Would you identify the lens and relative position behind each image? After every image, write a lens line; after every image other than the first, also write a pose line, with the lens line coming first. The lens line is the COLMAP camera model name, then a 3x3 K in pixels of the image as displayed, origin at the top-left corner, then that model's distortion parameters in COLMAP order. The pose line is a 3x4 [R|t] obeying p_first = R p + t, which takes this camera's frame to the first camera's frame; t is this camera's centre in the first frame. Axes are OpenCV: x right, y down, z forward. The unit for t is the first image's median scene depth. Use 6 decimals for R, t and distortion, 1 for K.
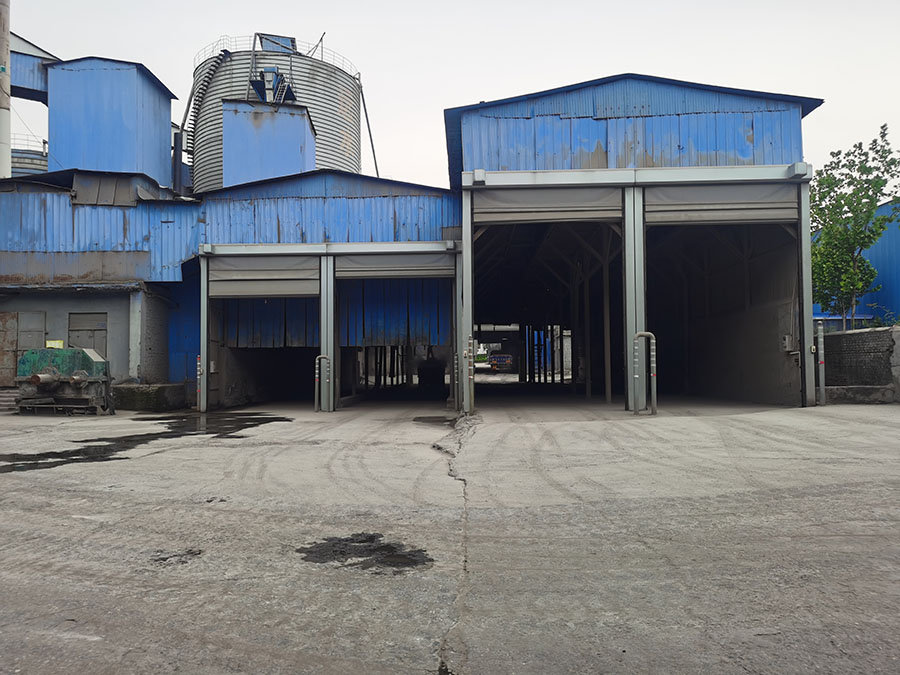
lens RADIAL K [[699.8, 0, 453.7], [0, 699.8, 333.8], [0, 0, 1]] dist [0.039494, -0.019323]
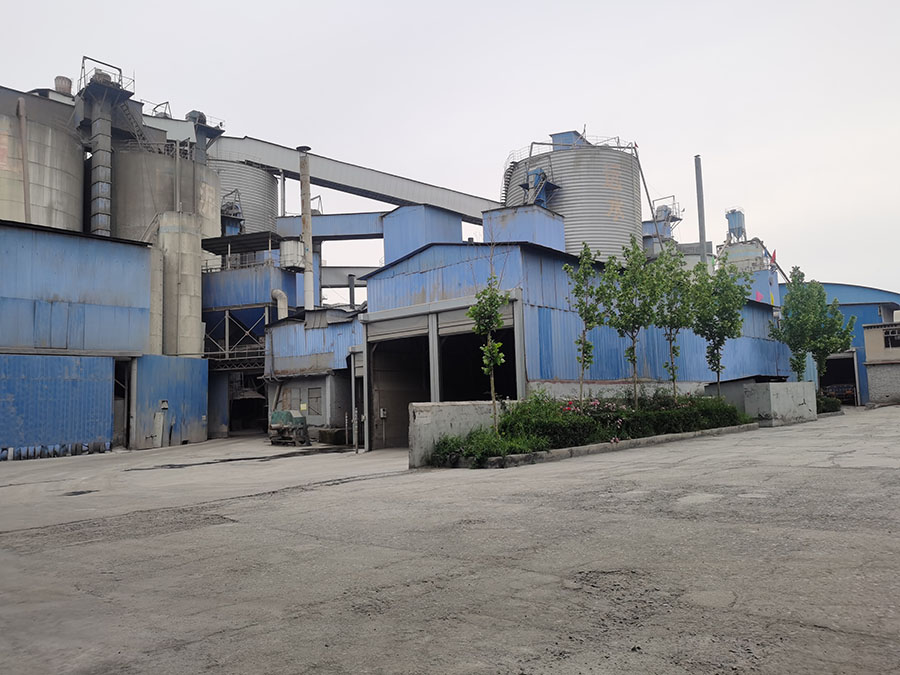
lens RADIAL K [[699.8, 0, 450.7], [0, 699.8, 335.3], [0, 0, 1]] dist [0.039494, -0.019323]
pose [[0.758745, -0.077940, -0.646708, 0.923979], [0.058478, 0.996957, -0.051543, -0.051879], [0.648757, 0.001290, 0.760994, -0.134045]]
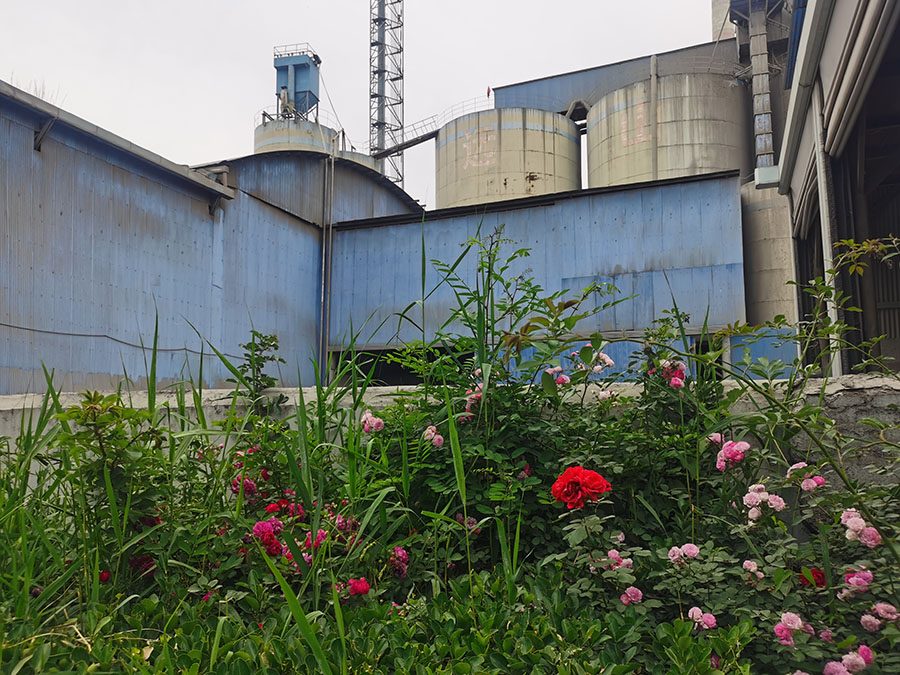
lens RADIAL K [[699.8, 0, 448.8], [0, 699.8, 335.9], [0, 0, 1]] dist [0.039494, -0.019323]
pose [[-0.354588, -0.099622, -0.929700, 0.532520], [0.064697, 0.989311, -0.130685, 0.001657], [0.932782, -0.106488, -0.344352, 0.648584]]
